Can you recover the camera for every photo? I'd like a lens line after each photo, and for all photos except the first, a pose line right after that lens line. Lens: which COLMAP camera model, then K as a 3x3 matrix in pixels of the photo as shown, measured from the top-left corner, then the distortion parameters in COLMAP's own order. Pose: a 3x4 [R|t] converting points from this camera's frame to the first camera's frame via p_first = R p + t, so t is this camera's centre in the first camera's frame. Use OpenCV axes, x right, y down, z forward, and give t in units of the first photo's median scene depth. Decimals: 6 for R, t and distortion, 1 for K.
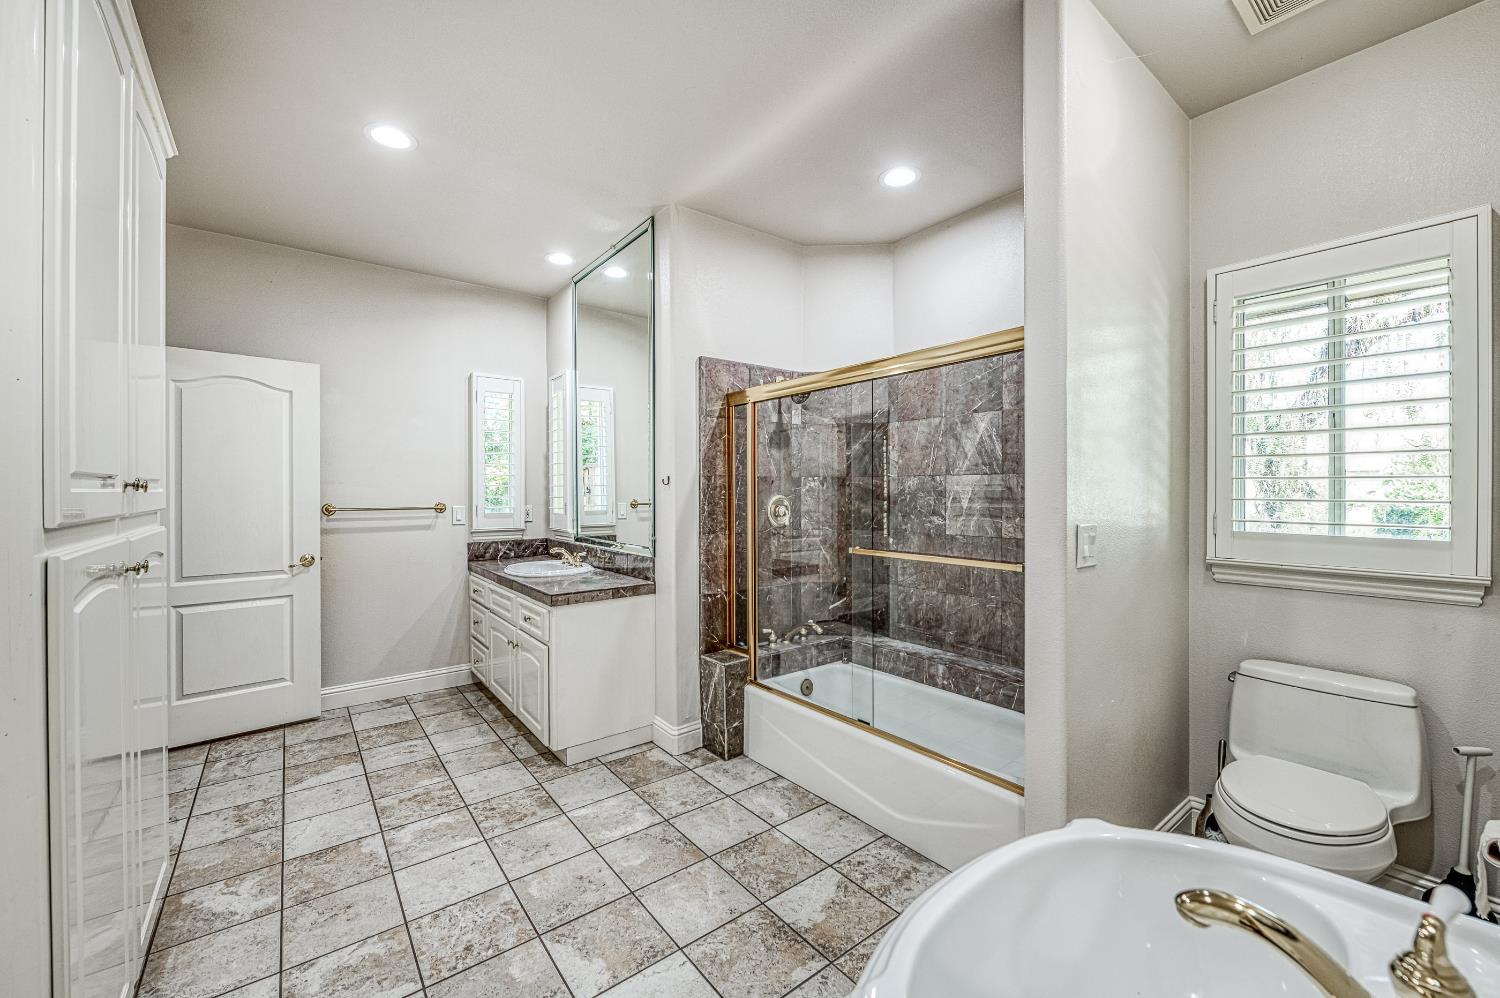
lens RADIAL K [[597.1, 0, 747.5], [0, 597.1, 491.4], [0, 0, 1]] dist [-0.014861, -0.001354]
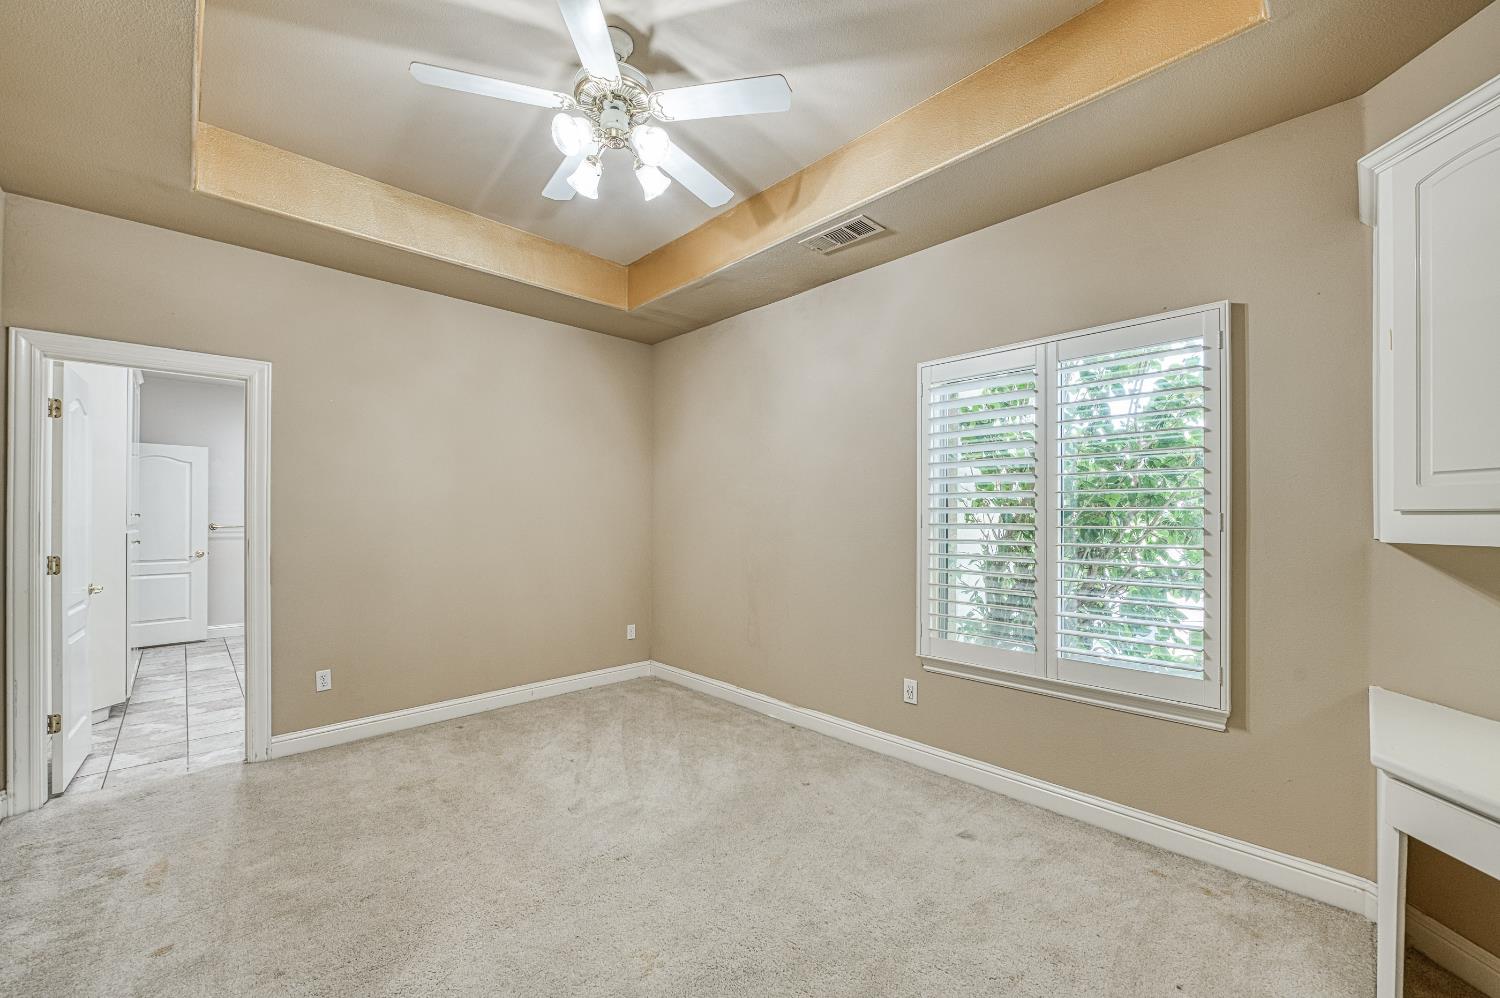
lens RADIAL K [[597.1, 0, 753.5], [0, 597.1, 510.3], [0, 0, 1]] dist [-0.014861, -0.001354]
pose [[0.993397, 0.003623, 0.114668, 1.114714], [-0.001782, 0.999868, -0.016157, 0.008556], [-0.114712, 0.015846, 0.993272, -1.500843]]
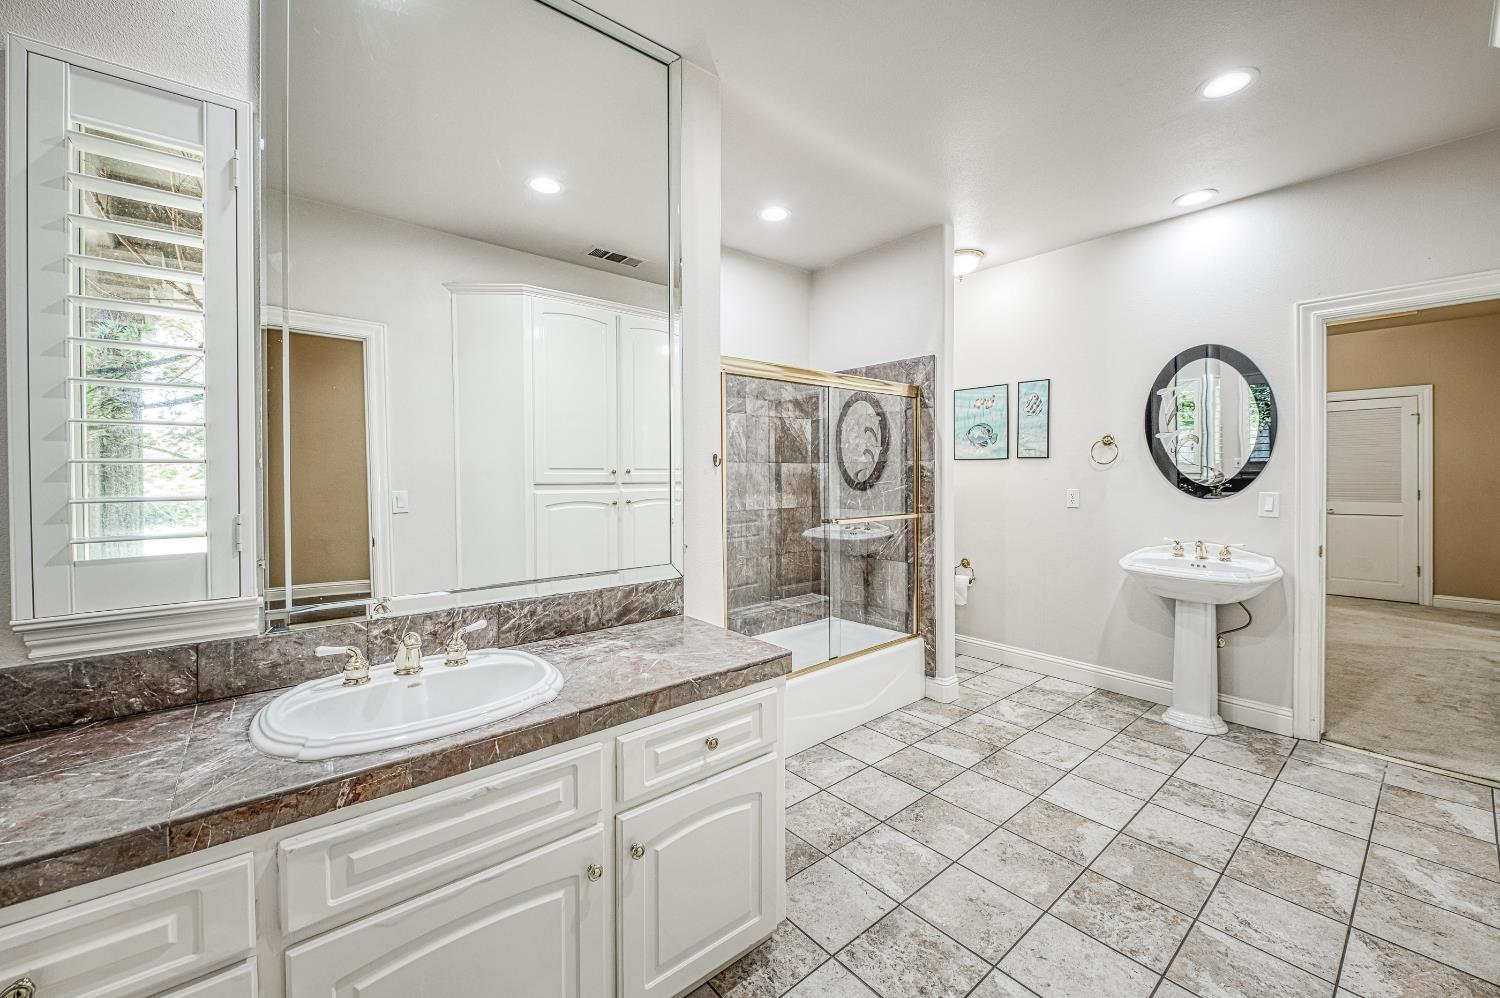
lens RADIAL K [[597.1, 0, 751.5], [0, 597.1, 476.1], [0, 0, 1]] dist [-0.014861, -0.001354]
pose [[-0.043911, -0.004282, 0.999026, -1.100934], [0.010197, 0.999937, 0.004734, -0.005628], [-0.998983, 0.010395, -0.043864, 1.278470]]
